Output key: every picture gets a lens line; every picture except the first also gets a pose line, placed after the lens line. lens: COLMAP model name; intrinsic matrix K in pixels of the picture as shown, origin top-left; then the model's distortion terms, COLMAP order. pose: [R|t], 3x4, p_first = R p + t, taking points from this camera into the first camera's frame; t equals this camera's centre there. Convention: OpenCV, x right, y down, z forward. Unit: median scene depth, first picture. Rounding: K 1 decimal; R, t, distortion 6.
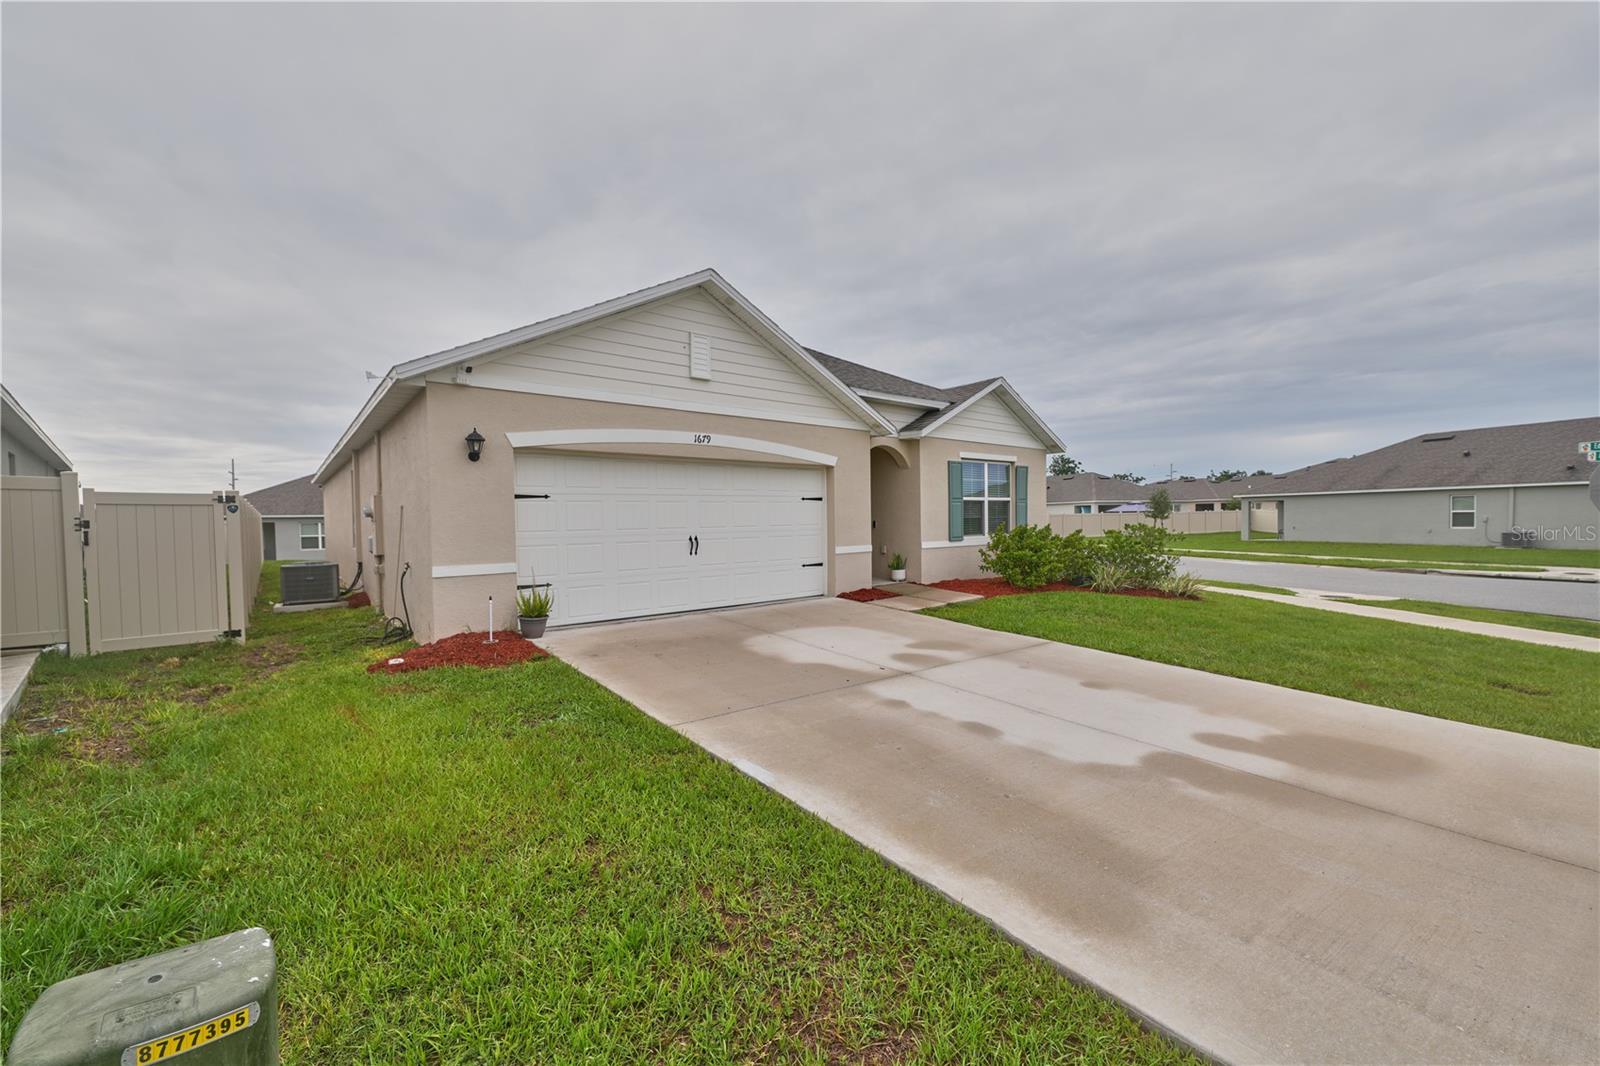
lens RADIAL K [[634.7, 0, 800.0], [0, 634.7, 533.0], [0, 0, 1]] dist [-0.000351, -0.000083]
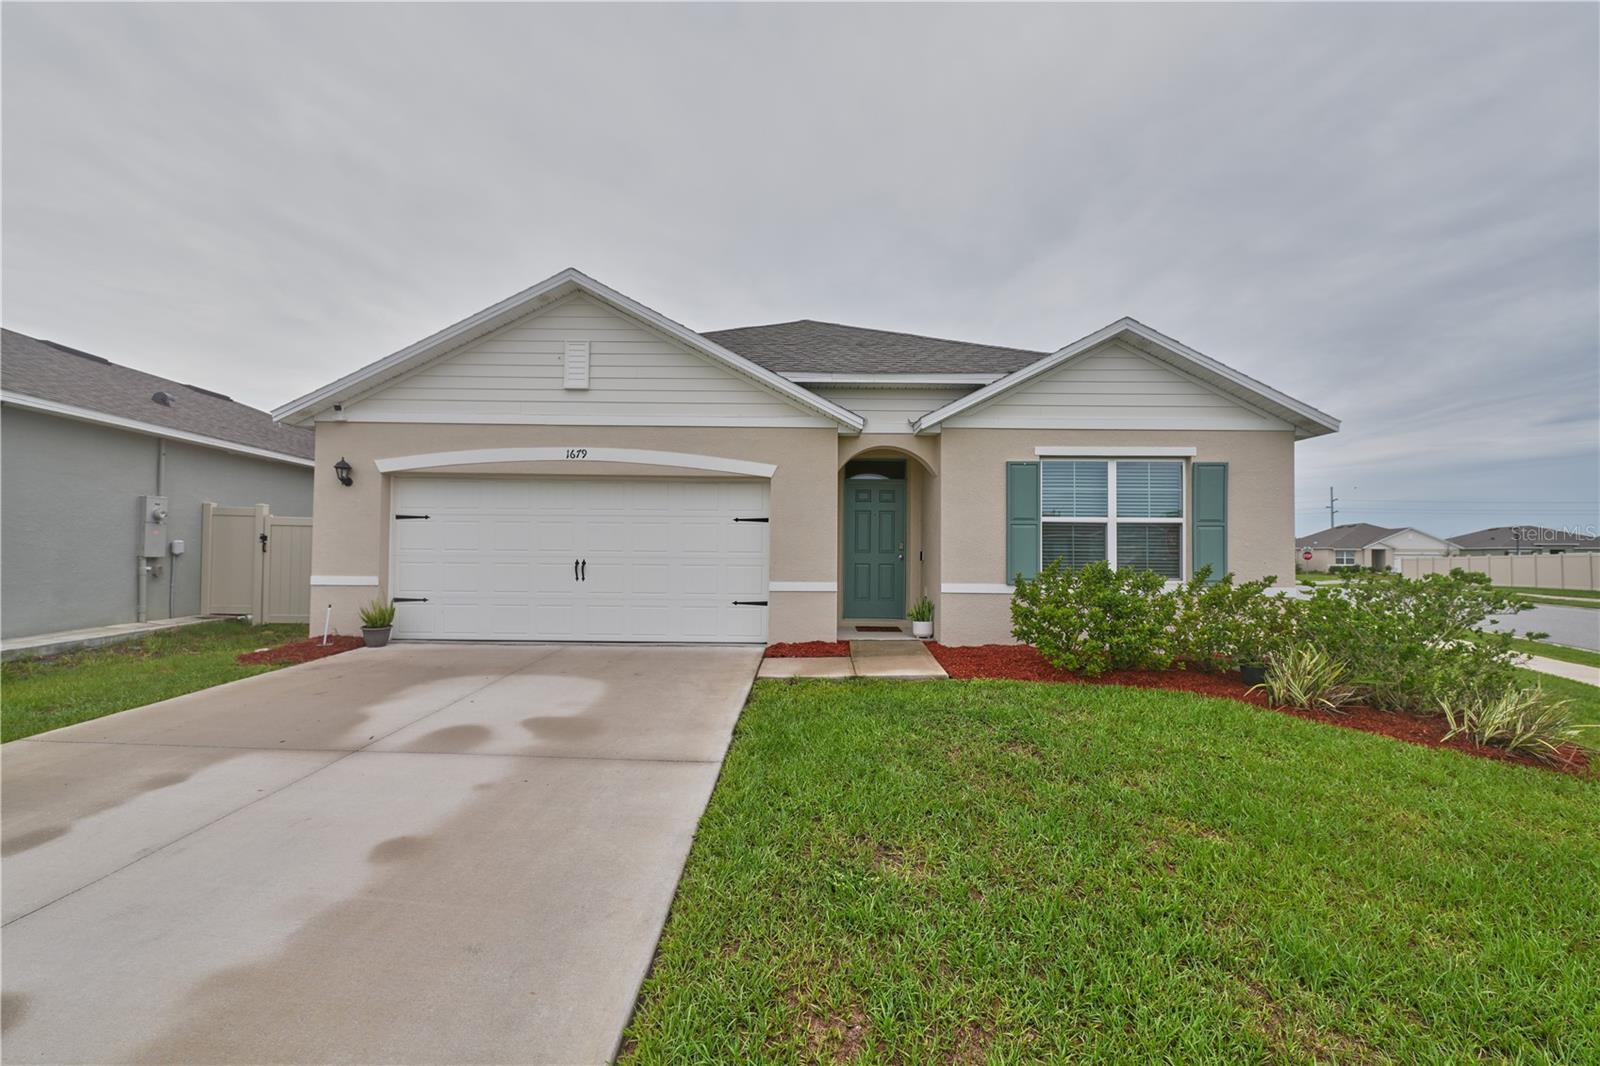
lens RADIAL K [[633.3, 0, 738.5], [0, 633.3, 534.0], [0, 0, 1]] dist [0.015816, 0.000058]
pose [[0.768313, 0.005965, -0.640047, 0.596574], [-0.035740, 0.998796, -0.033594, -0.009816], [0.639076, 0.048686, 0.767601, 0.439797]]
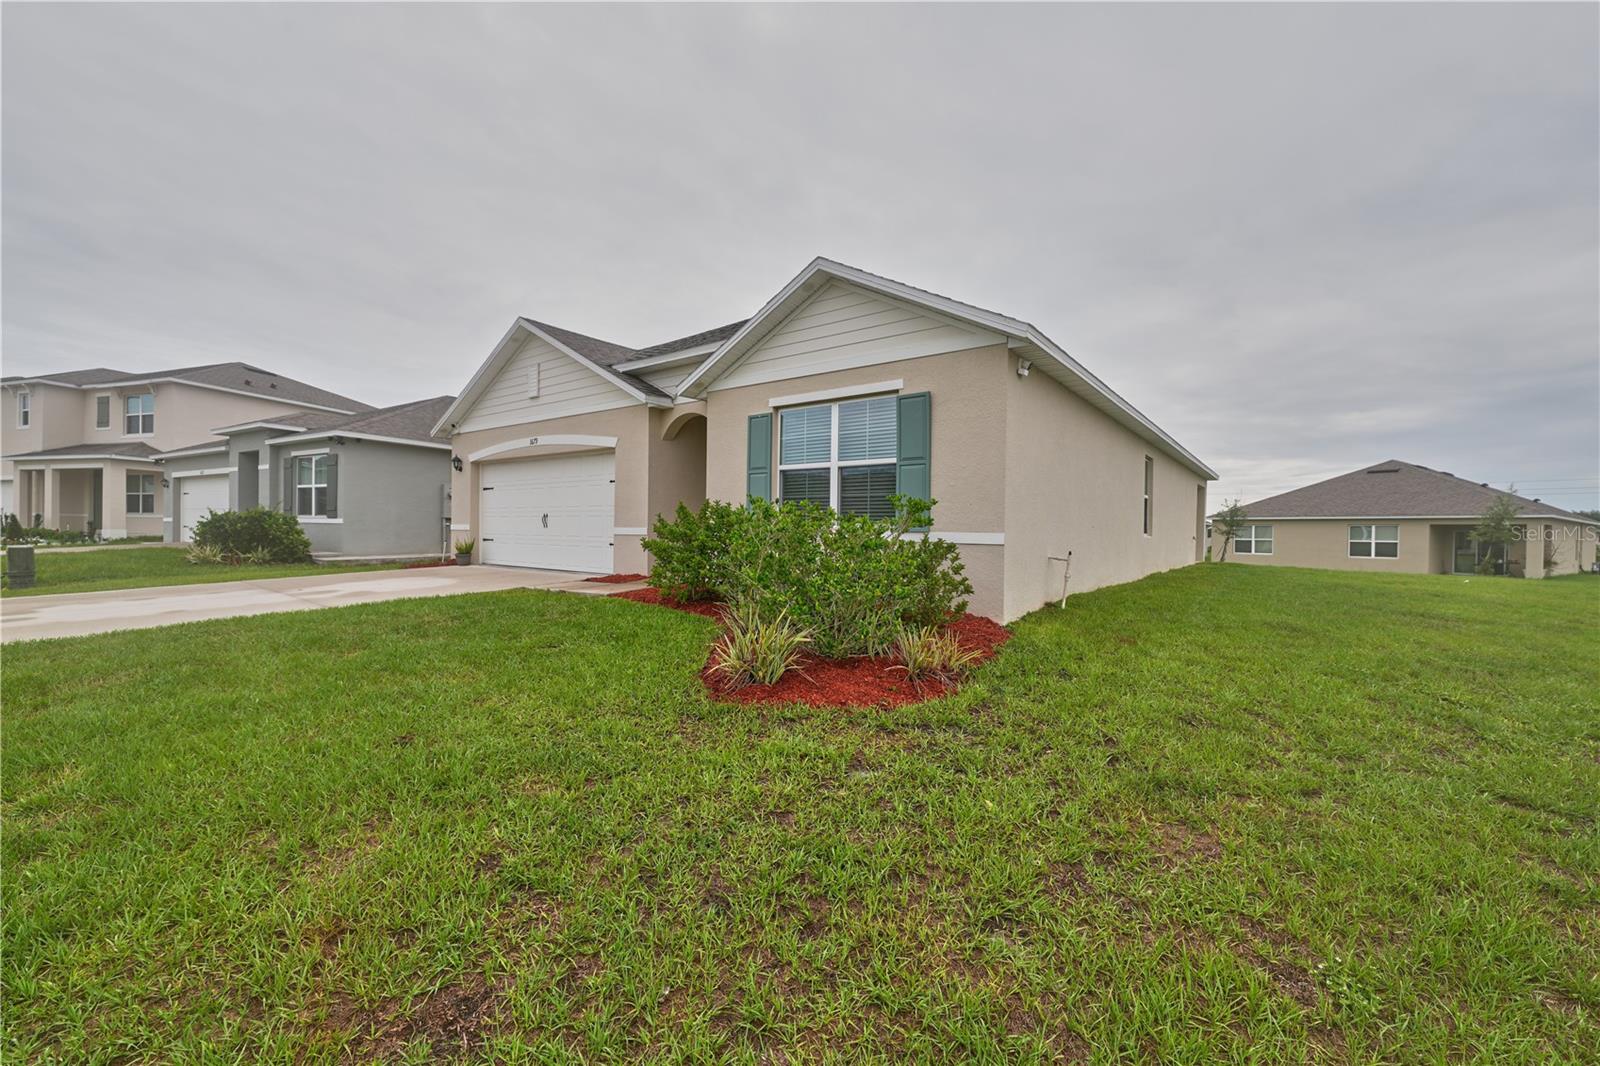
lens RADIAL K [[634.7, 0, 800.0], [0, 634.7, 533.0], [0, 0, 1]] dist [-0.000351, -0.000083]
pose [[0.236031, 0.025822, -0.971402, 1.270801], [-0.034987, 0.999225, 0.018061, 0.002811], [0.971115, 0.029724, 0.236752, 1.207651]]
